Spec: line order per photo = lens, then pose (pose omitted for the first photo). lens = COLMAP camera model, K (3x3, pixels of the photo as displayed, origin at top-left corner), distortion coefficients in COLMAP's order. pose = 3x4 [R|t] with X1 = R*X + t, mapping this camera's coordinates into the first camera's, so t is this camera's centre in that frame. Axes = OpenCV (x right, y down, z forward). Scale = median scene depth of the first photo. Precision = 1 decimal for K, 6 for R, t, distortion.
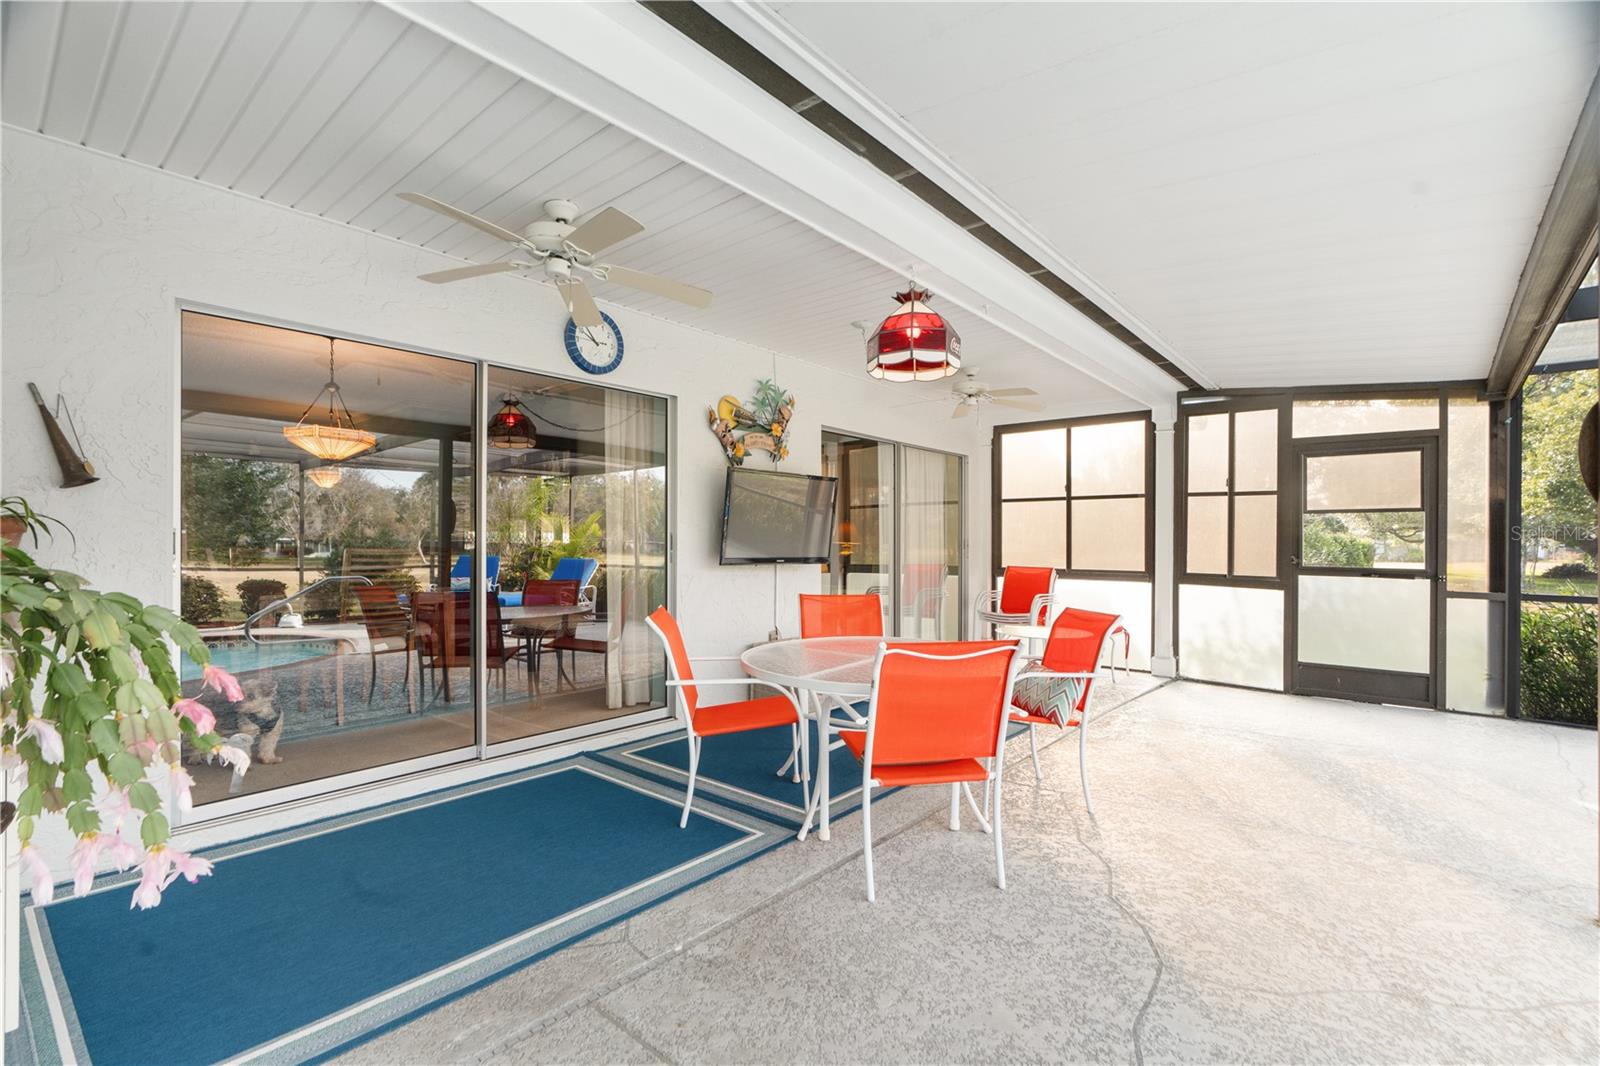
lens RADIAL K [[736.1, 0, 800.0], [0, 736.1, 533.0], [0, 0, 1]] dist [-0.001769, 0.000361]
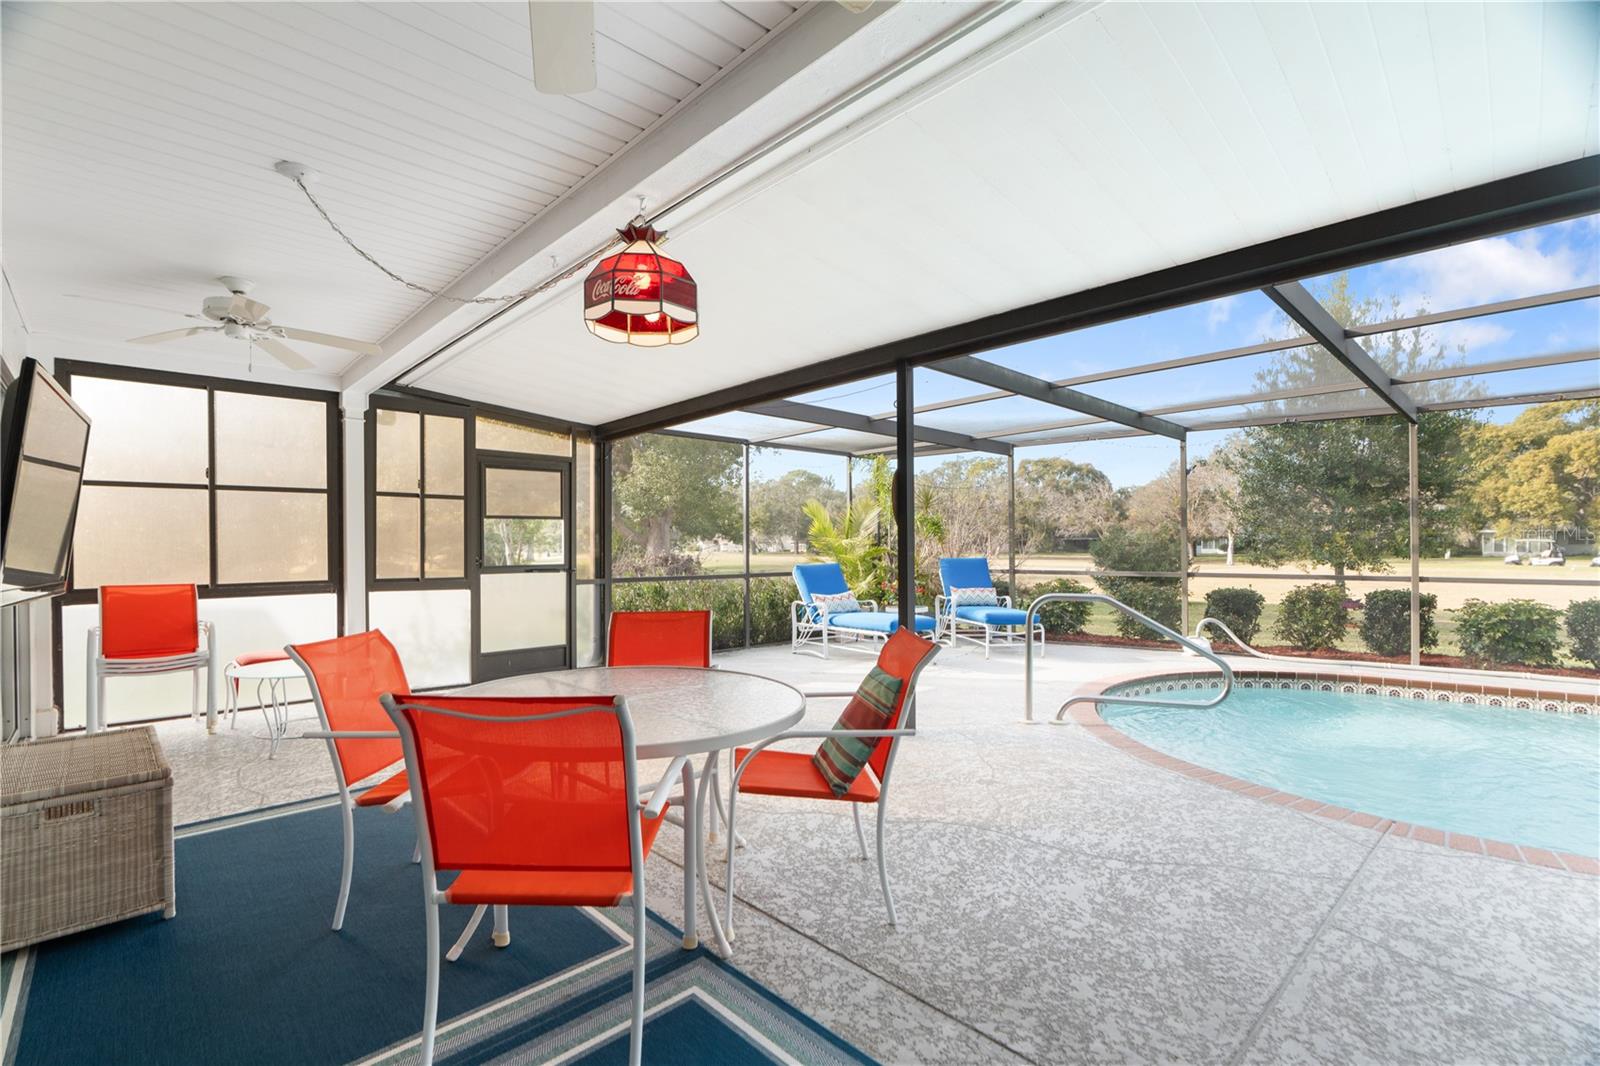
lens RADIAL K [[722.5, 0, 791.4], [0, 722.5, 547.1], [0, 0, 1]] dist [-0.008895, 0.000341]
pose [[0.102839, -0.012203, 0.994623, -0.346563], [-0.003265, 0.999915, 0.012605, 0.001528], [-0.994693, -0.004543, 0.102791, 0.430740]]
